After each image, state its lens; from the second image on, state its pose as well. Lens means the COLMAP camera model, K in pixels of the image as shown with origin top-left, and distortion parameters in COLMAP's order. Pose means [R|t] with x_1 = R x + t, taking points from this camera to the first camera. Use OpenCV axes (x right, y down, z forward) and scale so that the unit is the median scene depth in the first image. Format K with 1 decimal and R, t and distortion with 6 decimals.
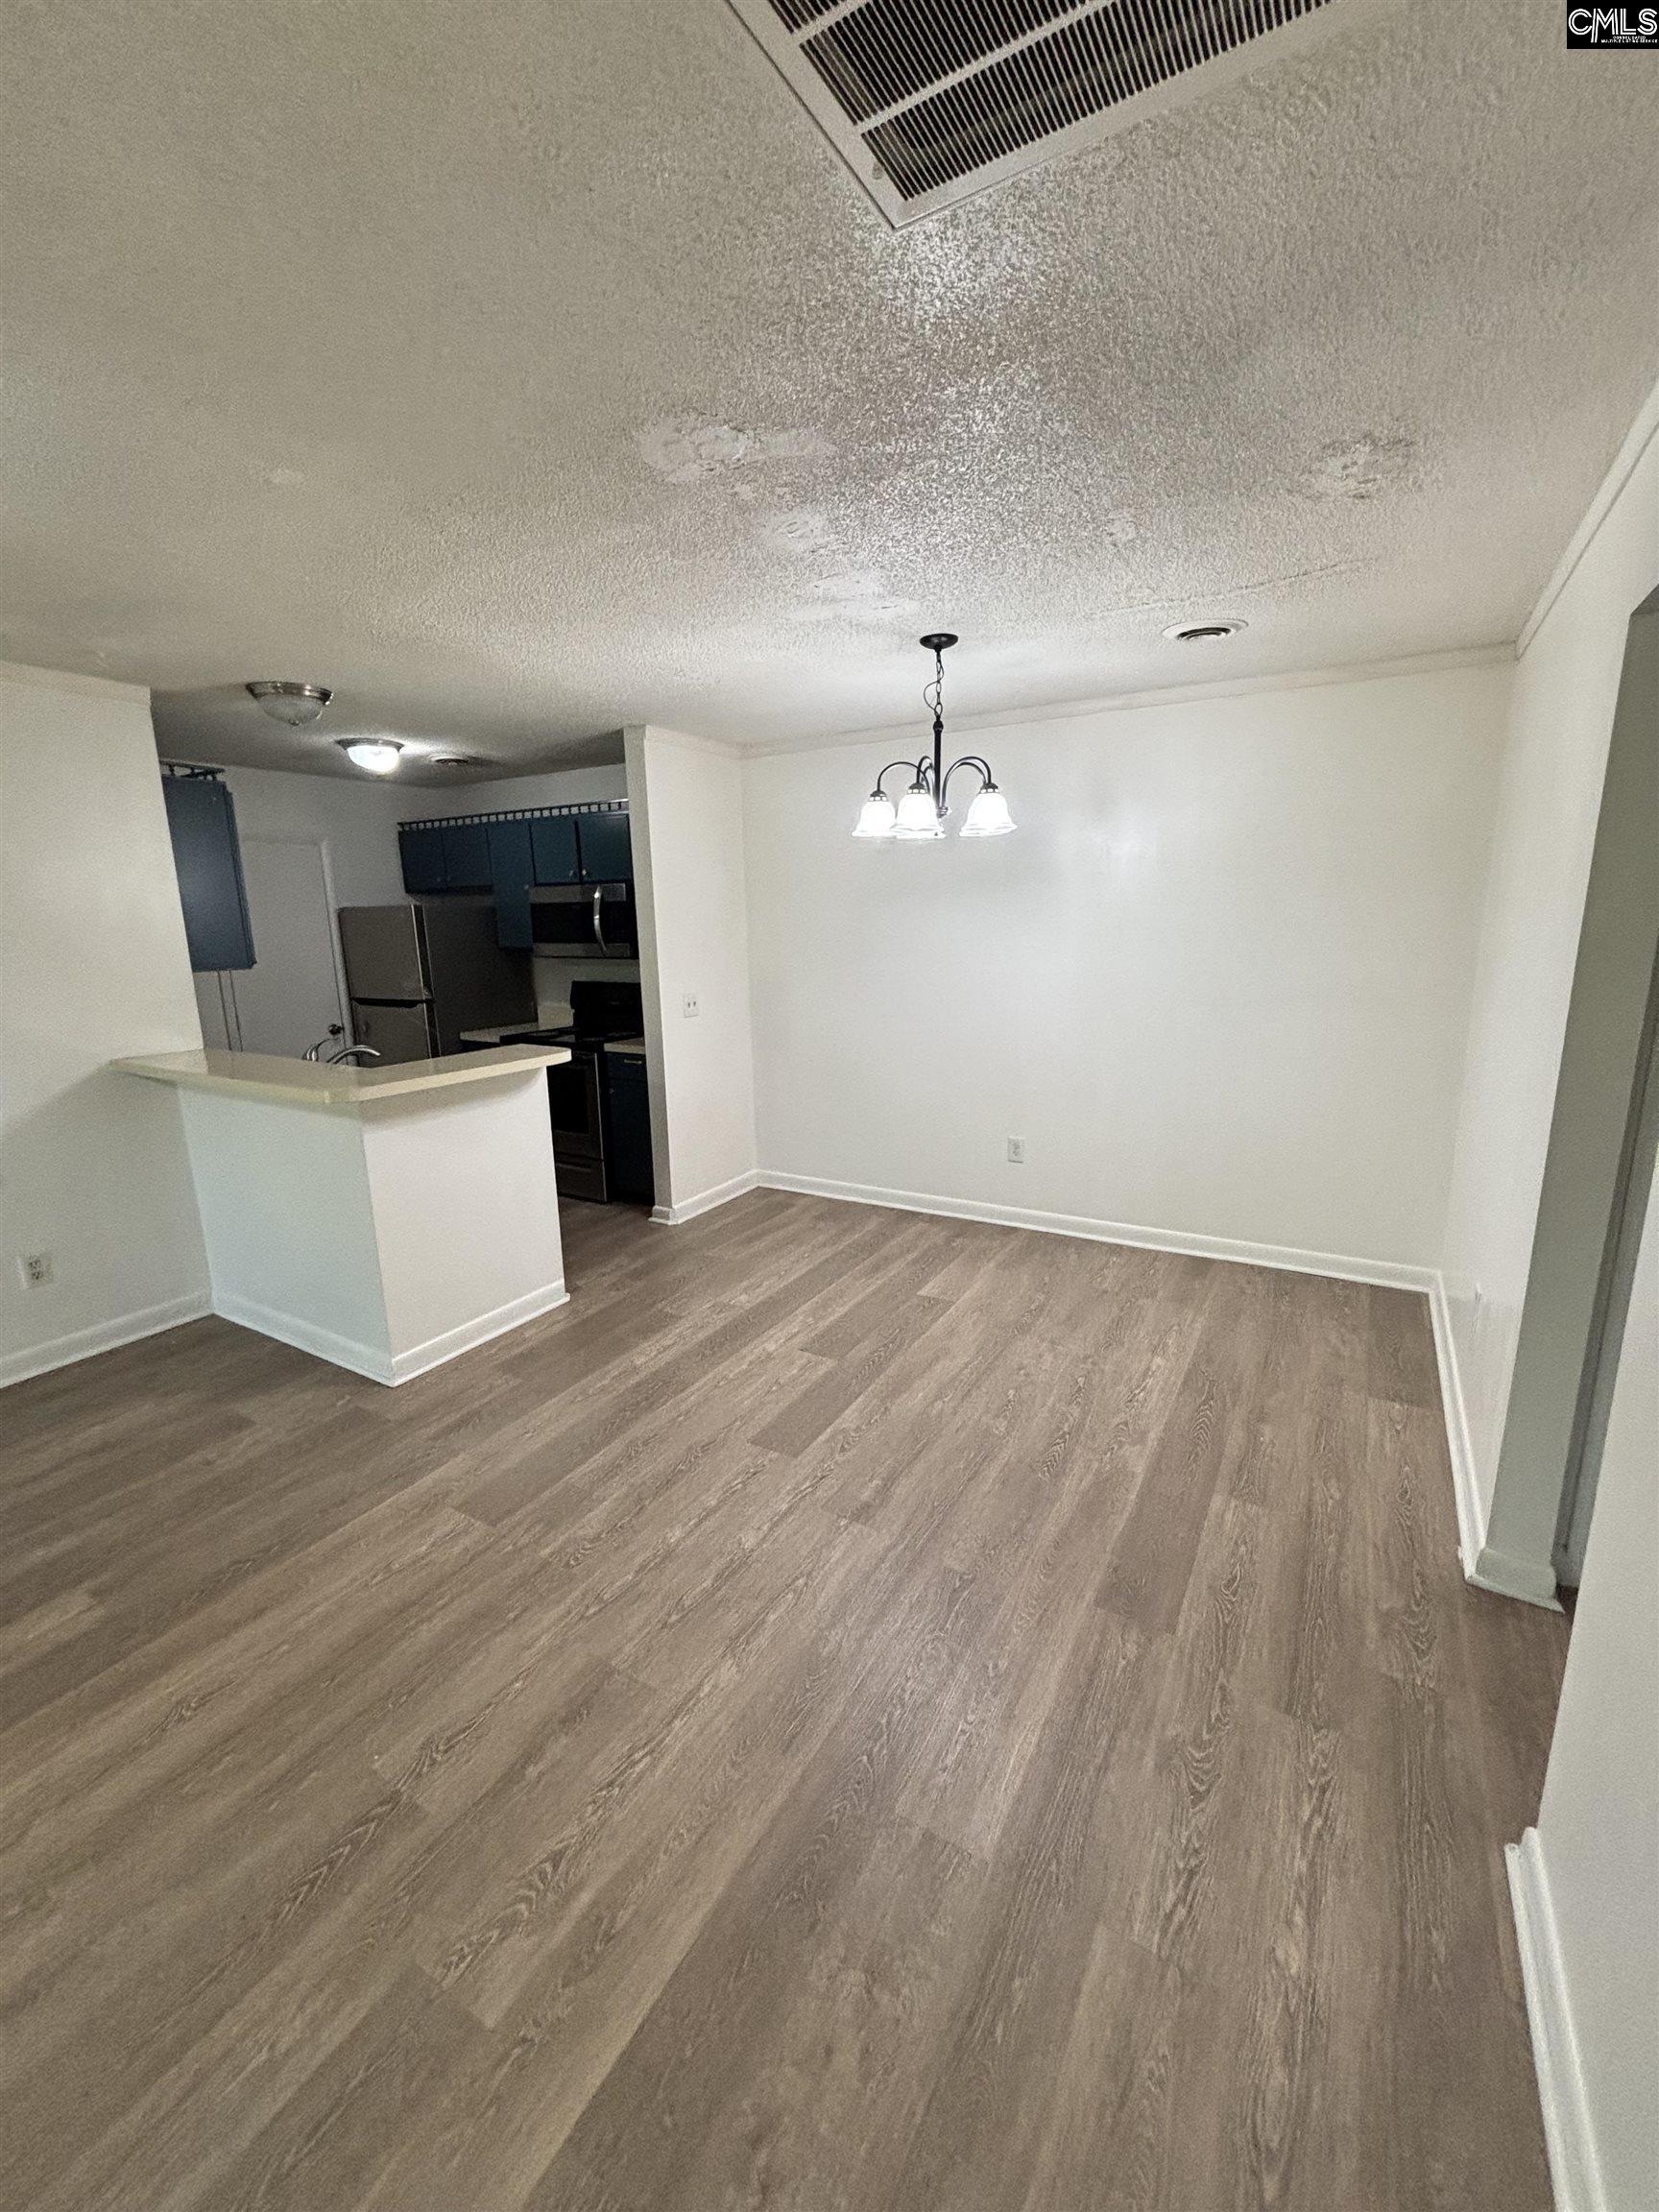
lens RADIAL K [[894.7, 0, 829.5], [0, 894.7, 1106.0], [0, 0, 1]] dist [0.001411, -0.000066]
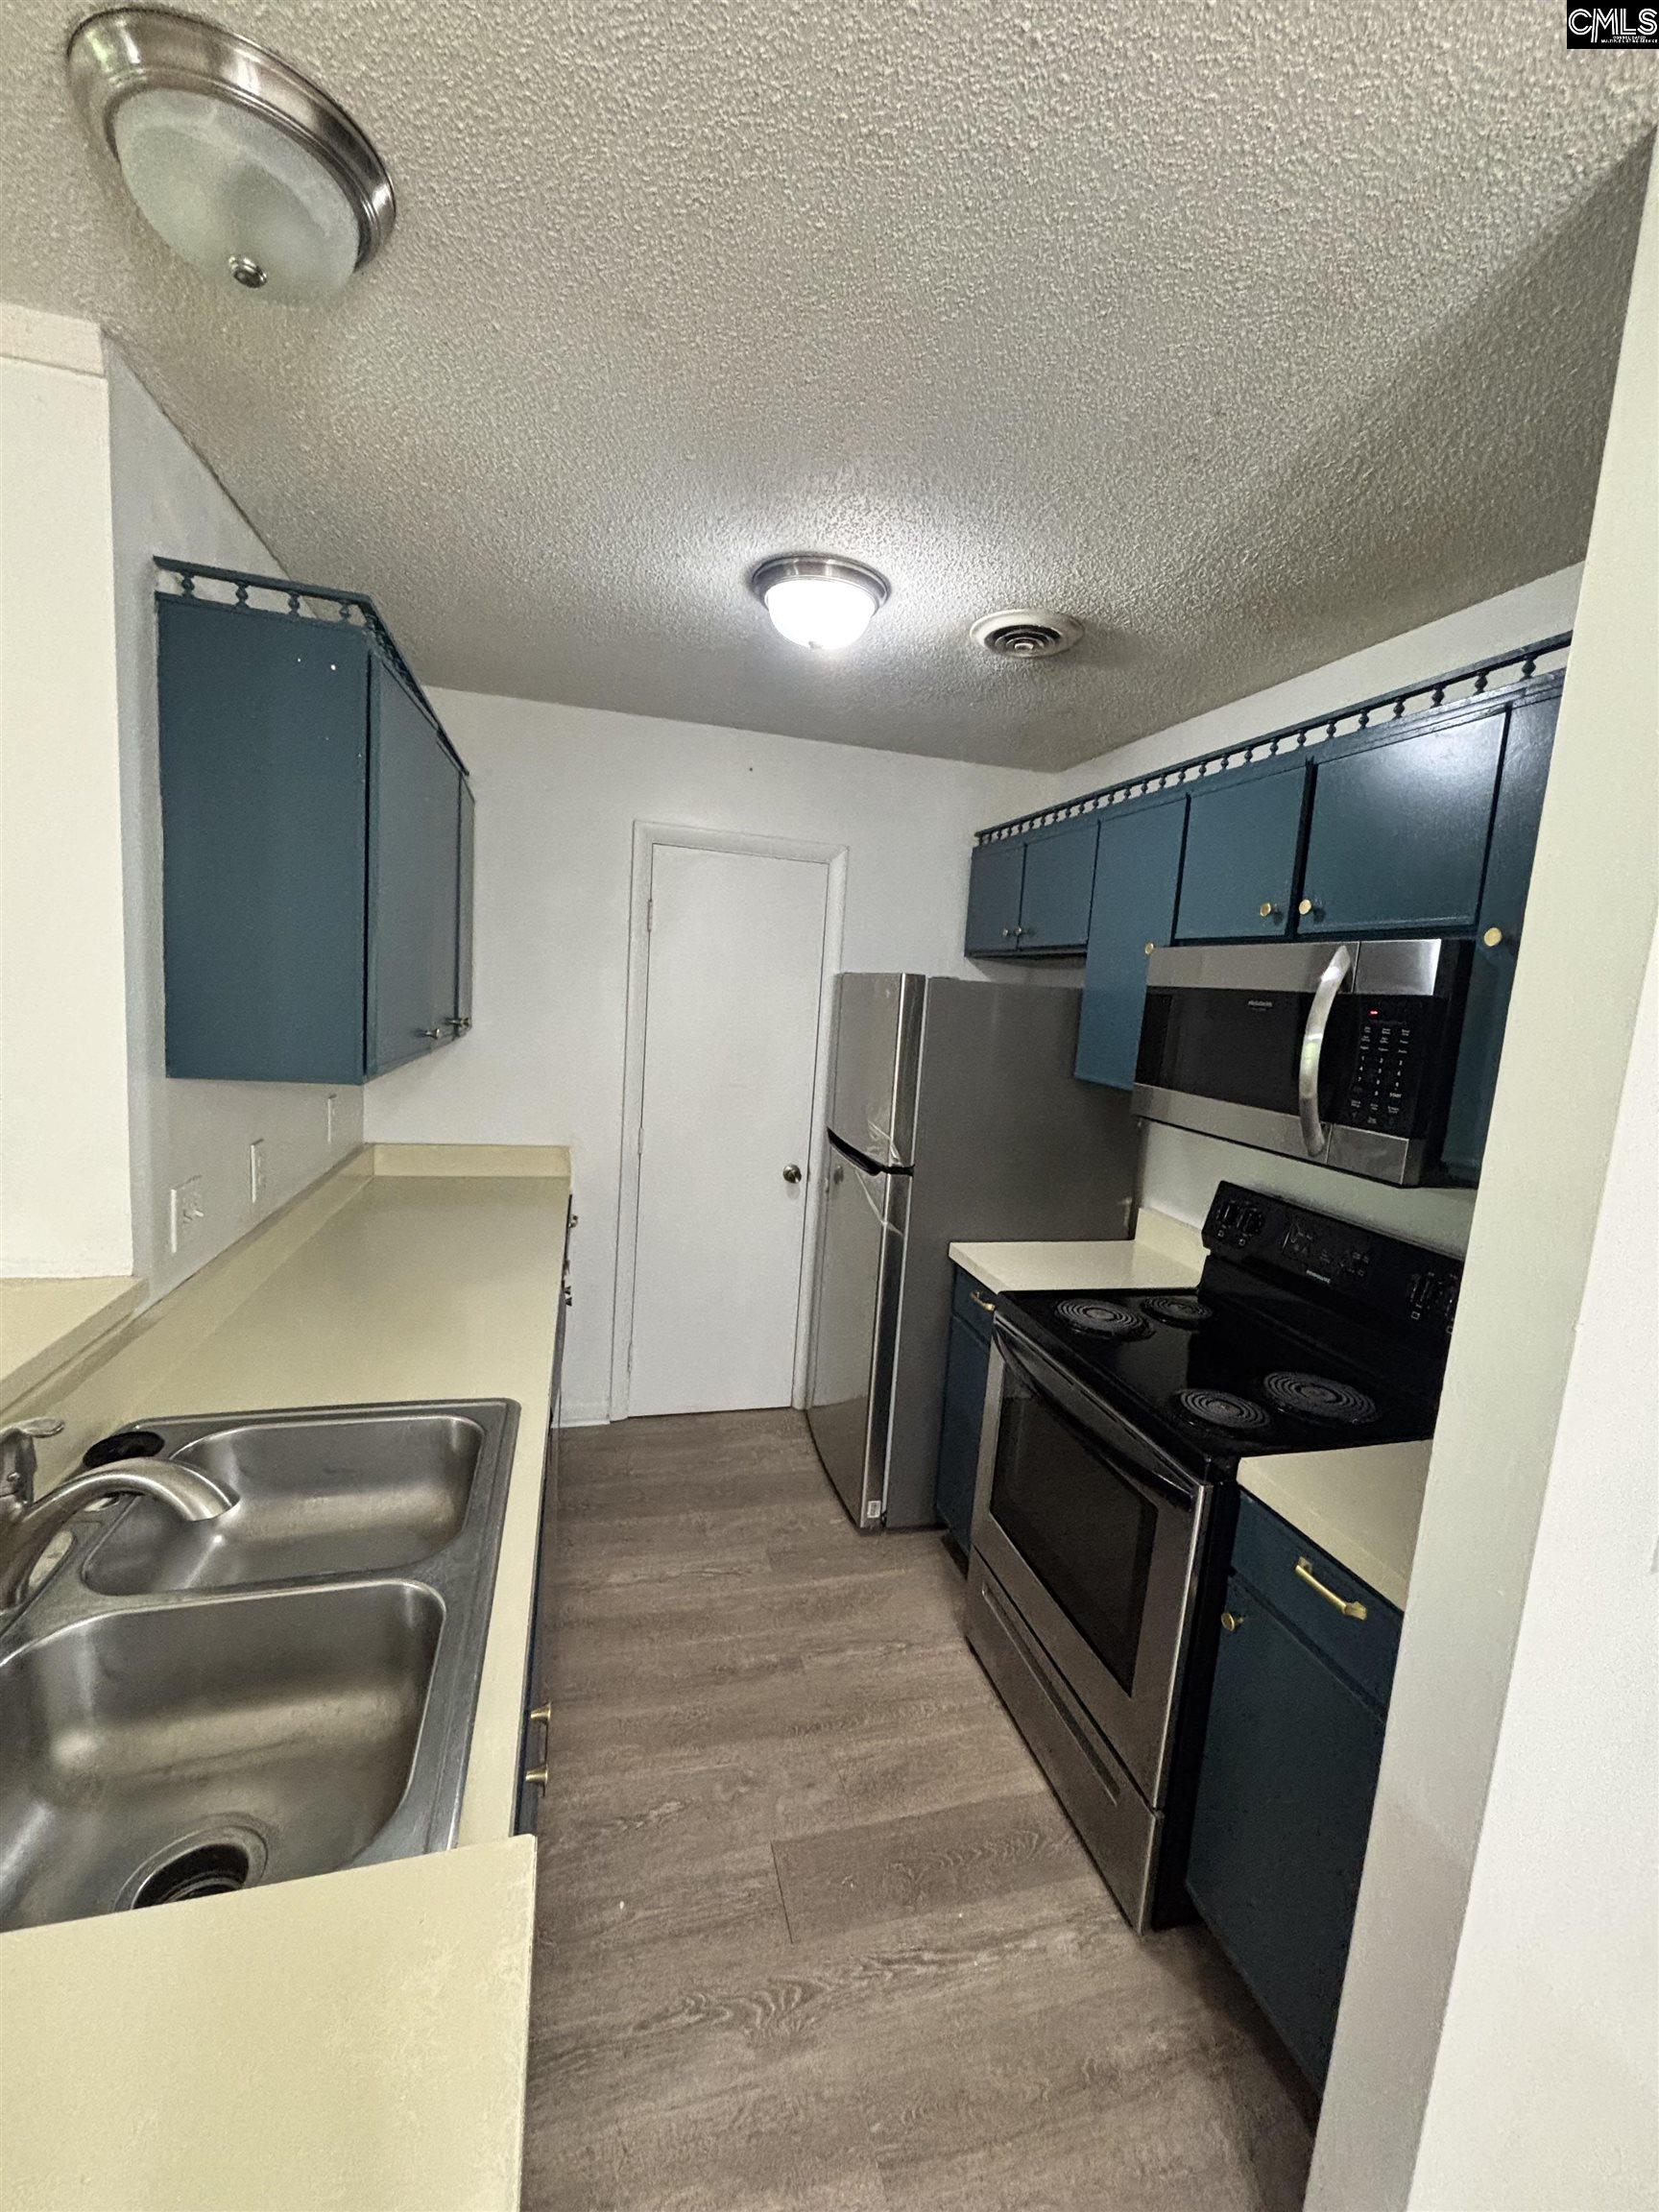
lens RADIAL K [[890.2, 0, 836.3], [0, 890.2, 1112.9], [0, 0, 1]] dist [0.011359, -0.004049]
pose [[0.719998, 0.165481, -0.673957, -0.153315], [-0.227296, 0.973819, -0.003716, -0.136766], [0.655698, 0.155863, 0.738761, 0.614593]]
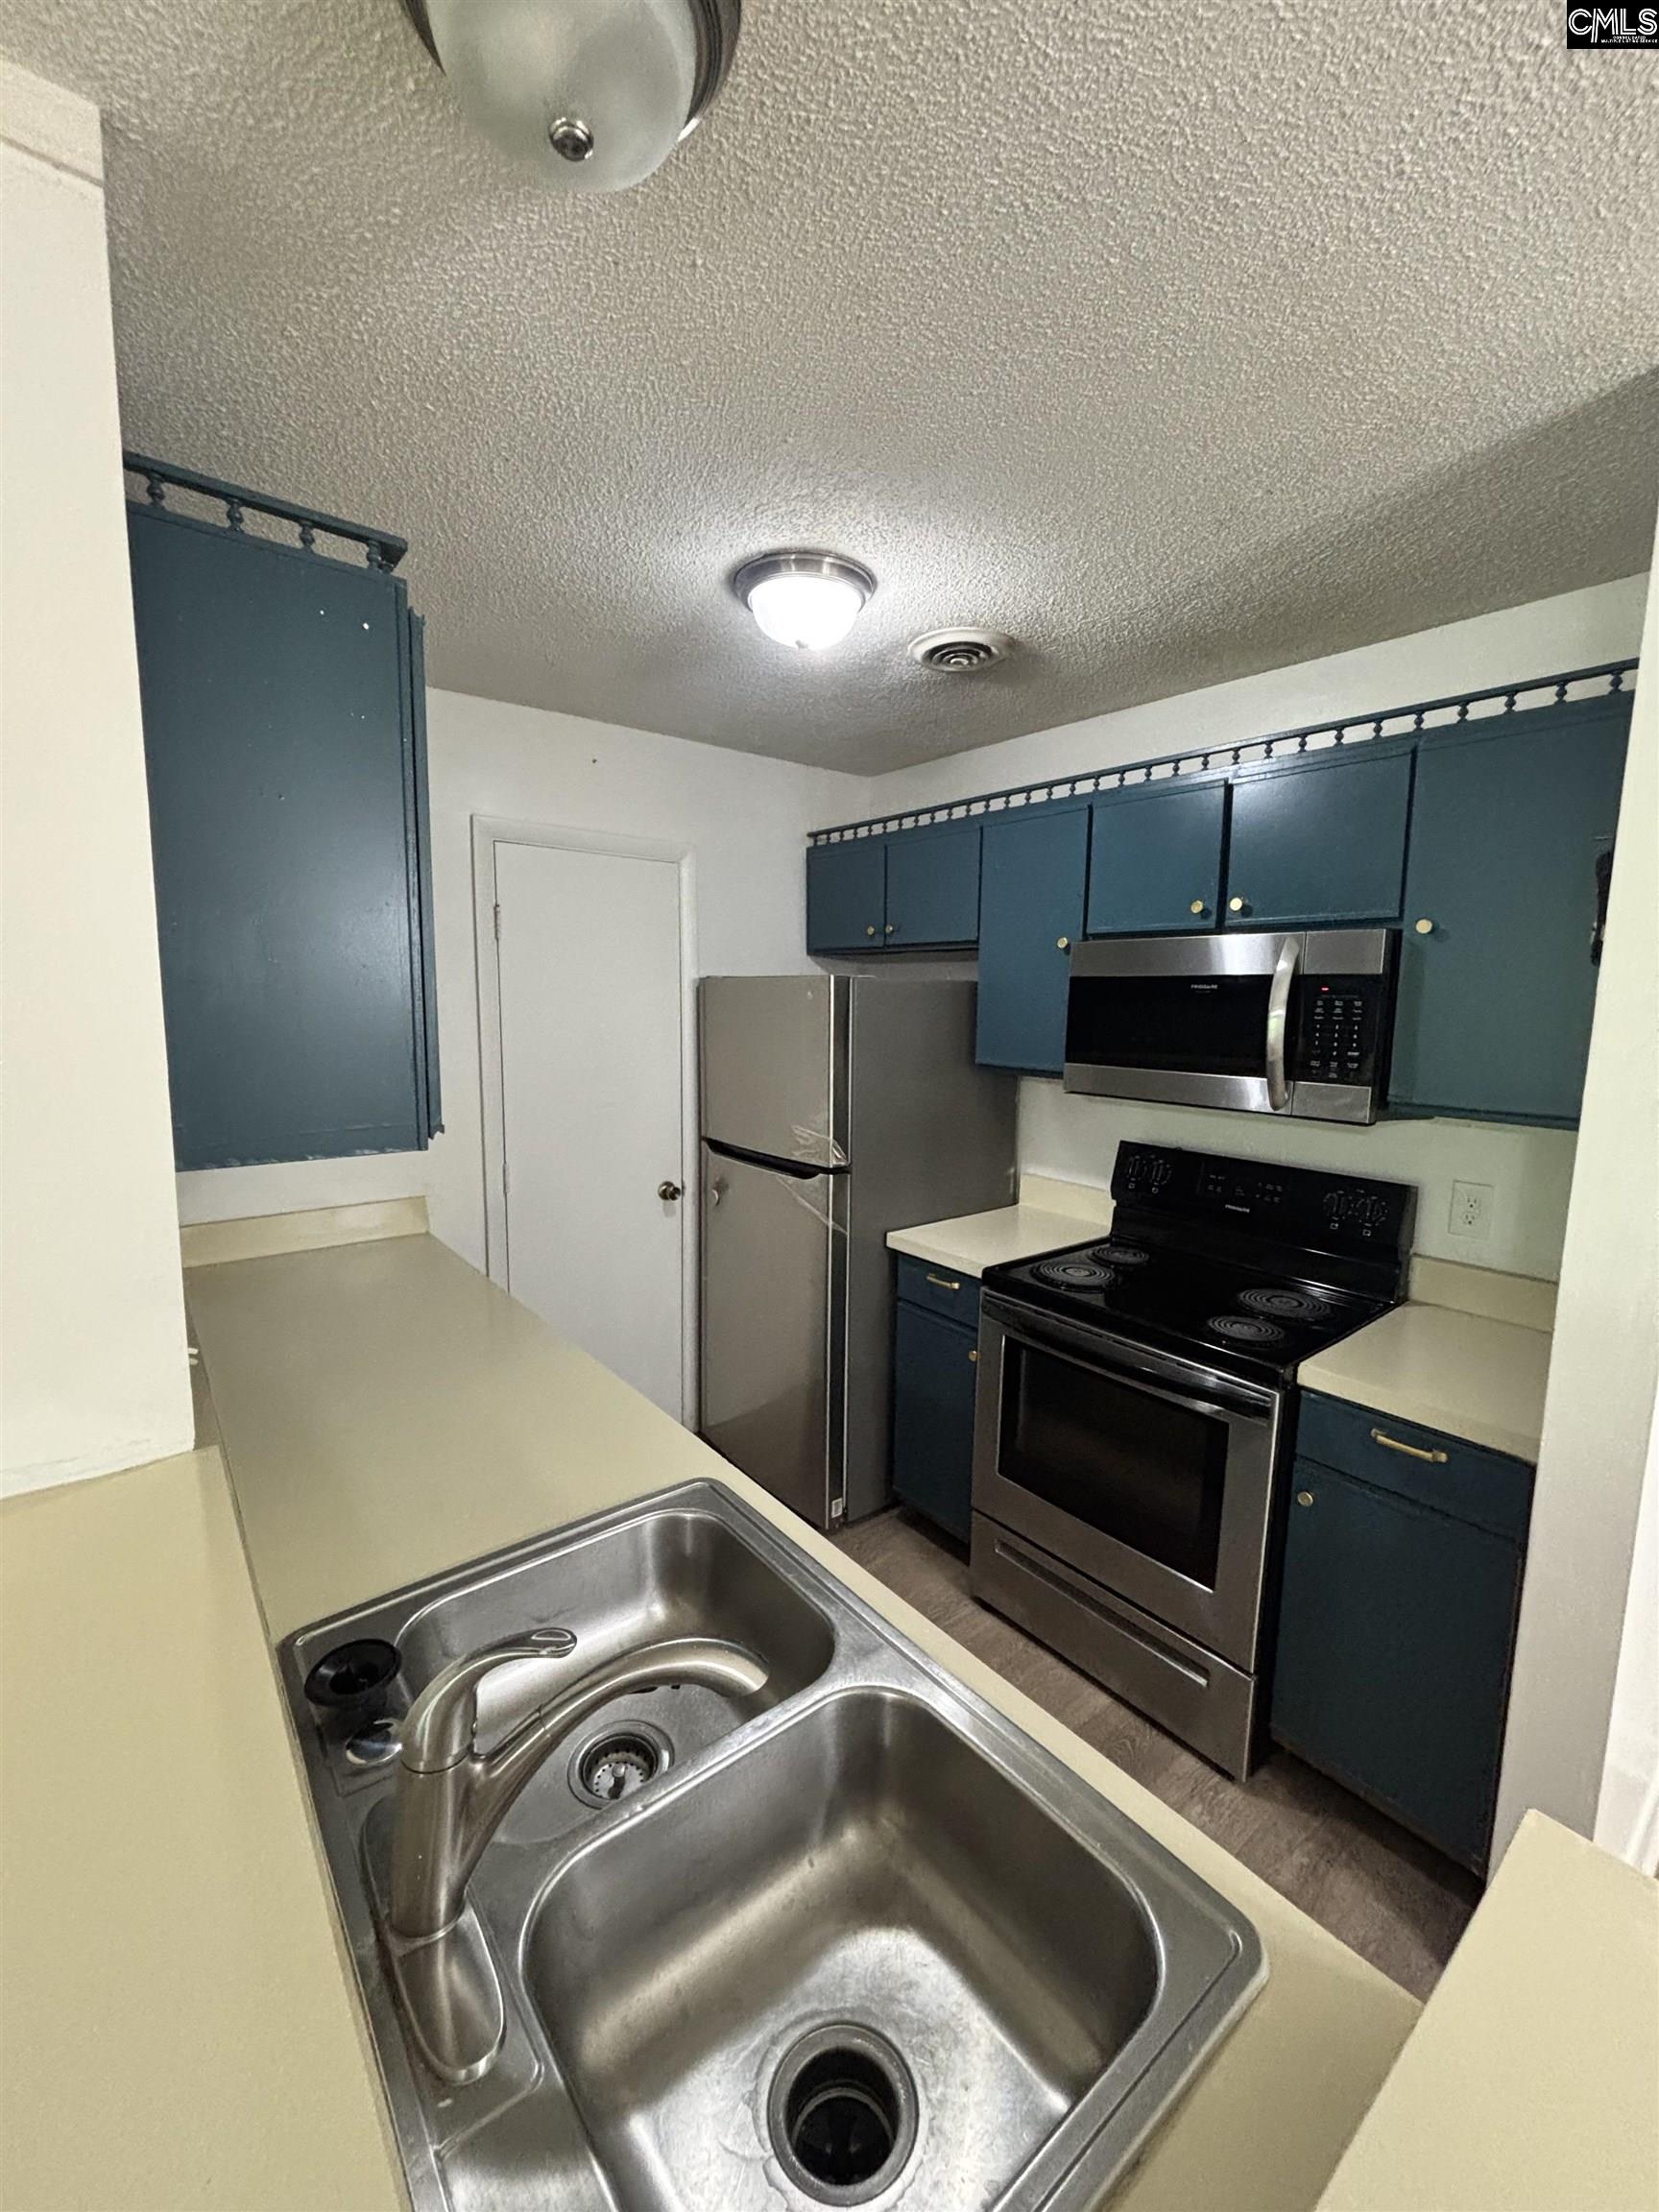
lens RADIAL K [[890.2, 0, 836.3], [0, 890.2, 1112.9], [0, 0, 1]] dist [0.011359, -0.004049]
pose [[0.938521, 0.076552, -0.336628, -0.287175], [-0.102838, 0.992830, -0.060935, -0.117343], [0.329550, 0.091807, 0.939664, 0.538743]]
